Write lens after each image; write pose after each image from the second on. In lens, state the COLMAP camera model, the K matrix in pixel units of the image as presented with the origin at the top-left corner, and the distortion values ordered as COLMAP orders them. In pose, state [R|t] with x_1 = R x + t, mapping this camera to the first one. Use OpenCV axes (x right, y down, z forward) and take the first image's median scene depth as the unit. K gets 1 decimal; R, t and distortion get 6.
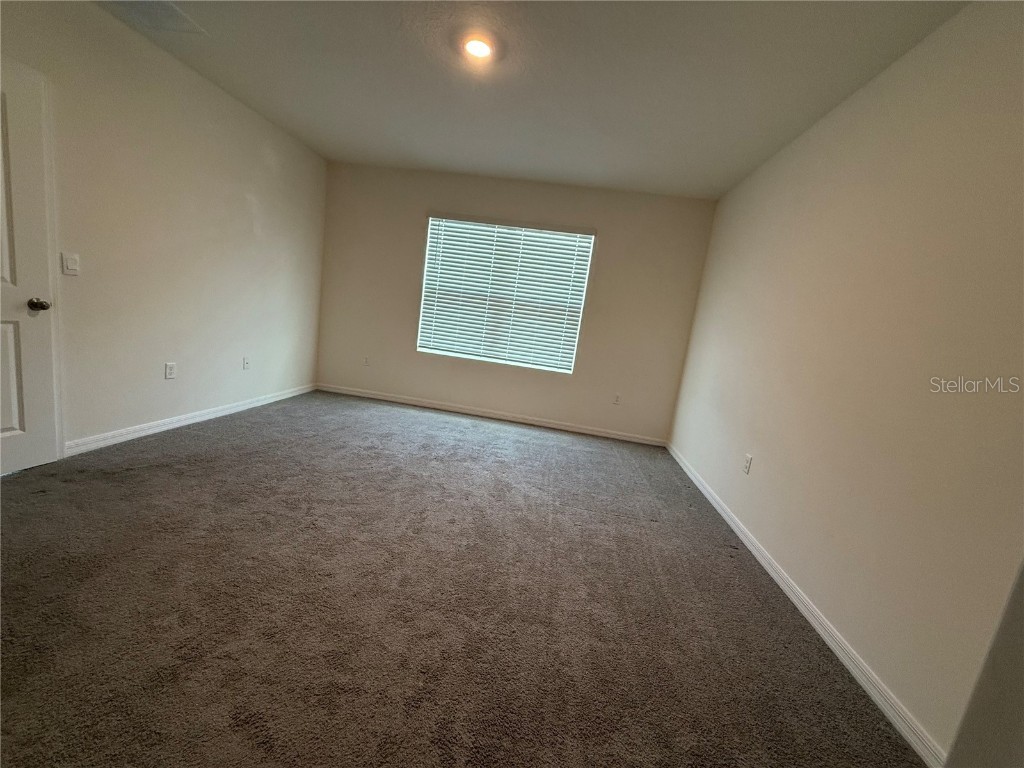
lens RADIAL K [[407.7, 0, 509.2], [0, 407.7, 384.7], [0, 0, 1]] dist [0.000637, -0.000035]
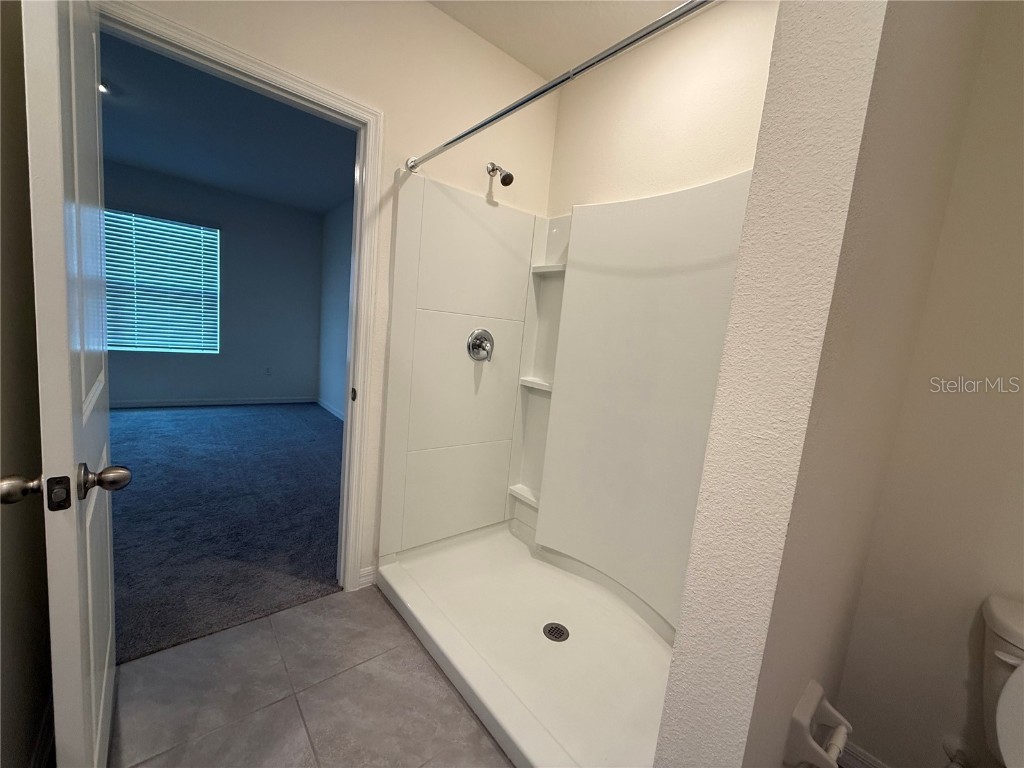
lens RADIAL K [[407.7, 0, 509.2], [0, 407.7, 384.7], [0, 0, 1]] dist [0.000637, -0.000035]
pose [[0.682234, -0.161216, 0.713138, -0.126177], [0.119106, 0.986864, 0.109152, 0.033791], [-0.721367, 0.010472, 0.692473, -0.379321]]
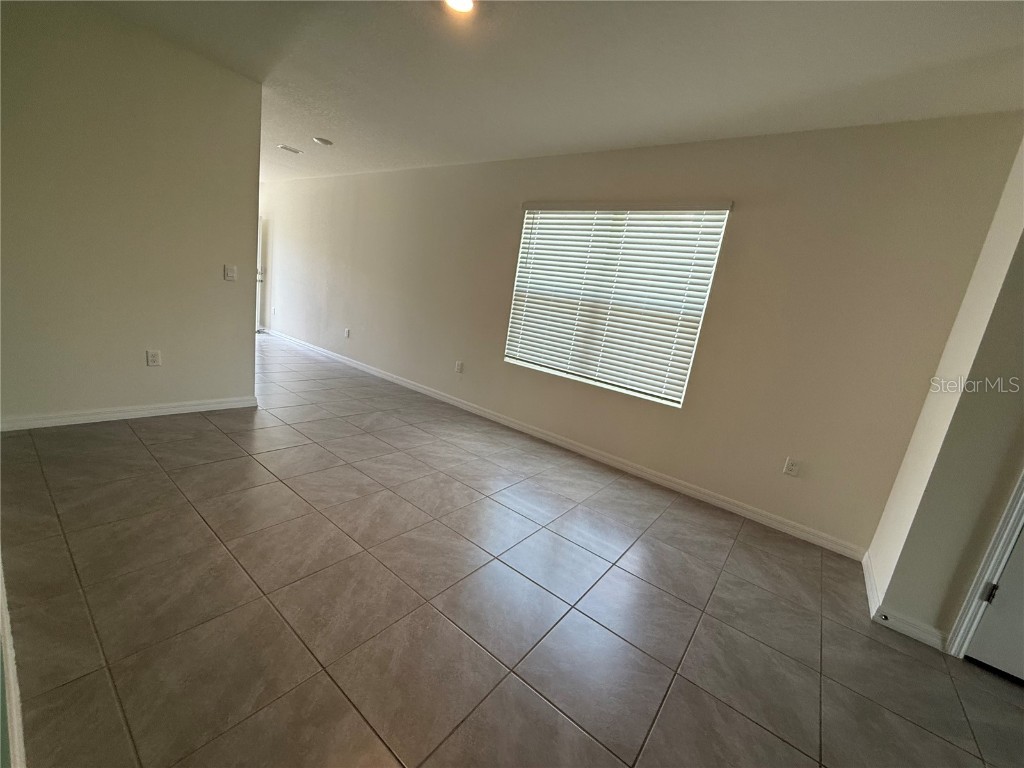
lens RADIAL K [[411.5, 0, 509.7], [0, 411.5, 384.0], [0, 0, 1]] dist [-0.000463, 0.000006]
pose [[0.862591, 0.098200, -0.496279, 0.277352], [-0.114990, 0.993361, -0.003307, -0.036336], [0.492660, 0.059920, 0.868157, 0.261736]]
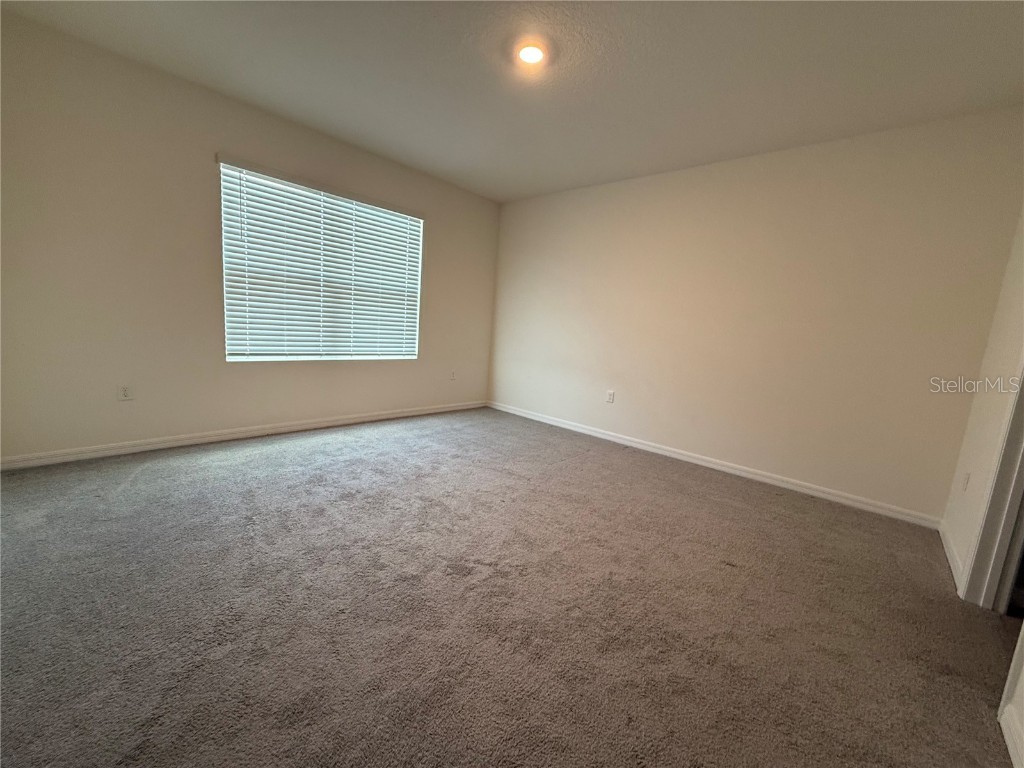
lens RADIAL K [[407.9, 0, 512.0], [0, 407.9, 385.1], [0, 0, 1]] dist [-0.000043, 0.000020]
pose [[0.581187, -0.209675, 0.786294, -0.575062], [0.138629, 0.977623, 0.158228, -0.100346], [-0.801875, 0.017043, 0.597248, 0.239617]]
